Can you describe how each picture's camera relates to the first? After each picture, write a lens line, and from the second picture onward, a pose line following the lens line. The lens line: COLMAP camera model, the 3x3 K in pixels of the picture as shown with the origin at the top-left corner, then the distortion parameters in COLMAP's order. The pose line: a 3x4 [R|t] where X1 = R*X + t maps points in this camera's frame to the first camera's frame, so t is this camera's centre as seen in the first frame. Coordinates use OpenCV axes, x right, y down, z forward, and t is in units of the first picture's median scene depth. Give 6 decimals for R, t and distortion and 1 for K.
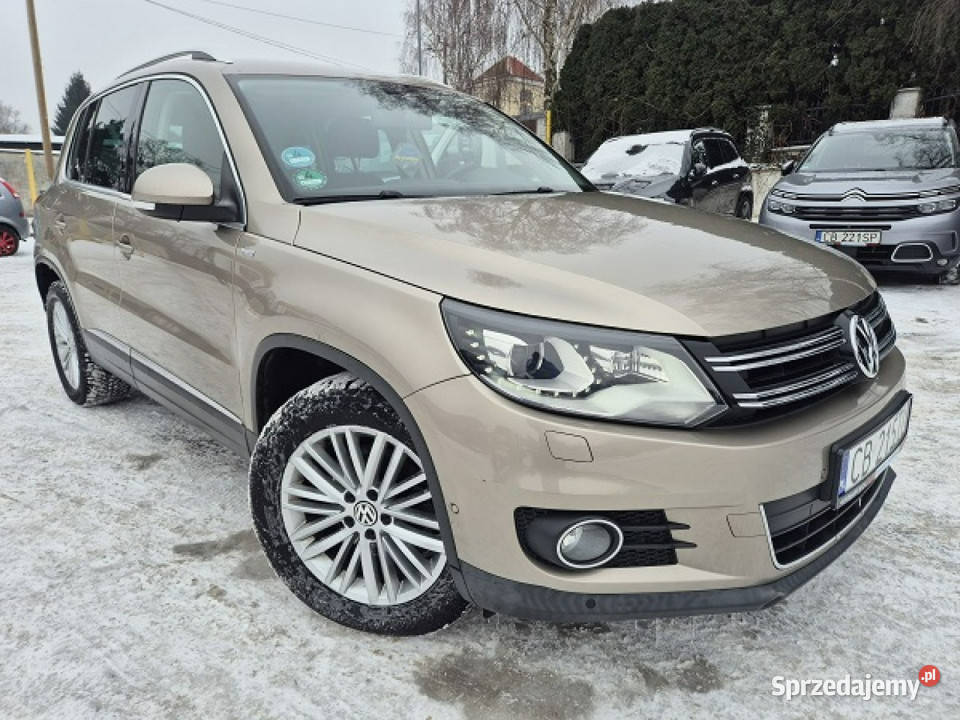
lens RADIAL K [[657.4, 0, 474.2], [0, 657.4, 351.4], [0, 0, 1]] dist [0.049151, -0.043793]
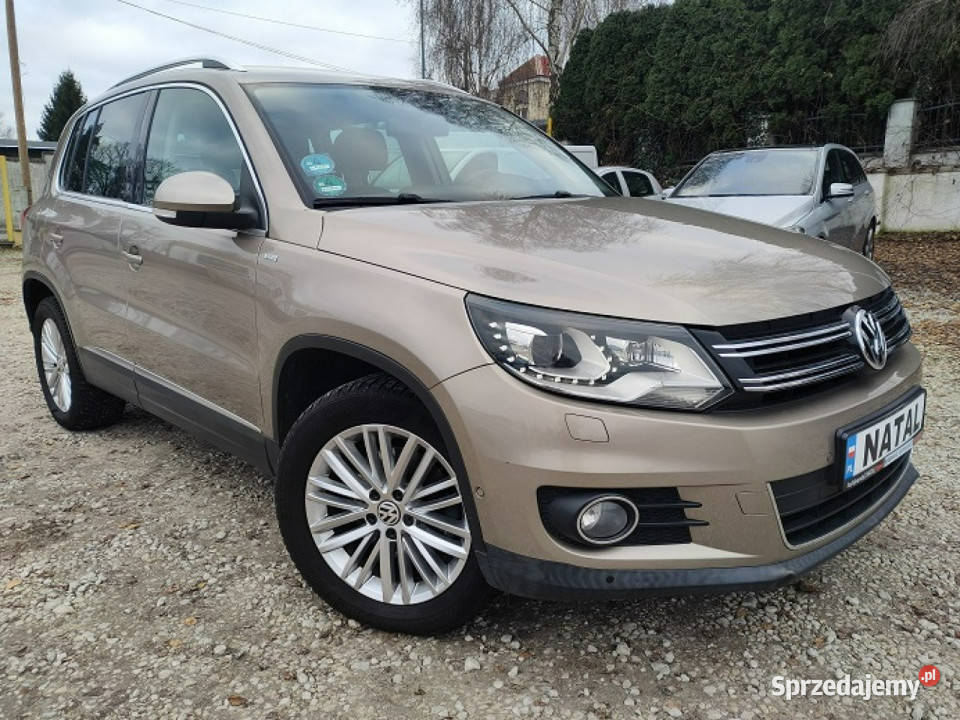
lens RADIAL K [[818.4, 0, 480.0], [0, 818.4, 360.0], [0, 0, 1]] dist [0.029445, 0.000607]
pose [[0.999956, -0.006275, -0.006929, -0.018455], [0.005914, 0.998682, -0.050990, 0.093949], [0.007240, 0.050947, 0.998675, -0.315348]]
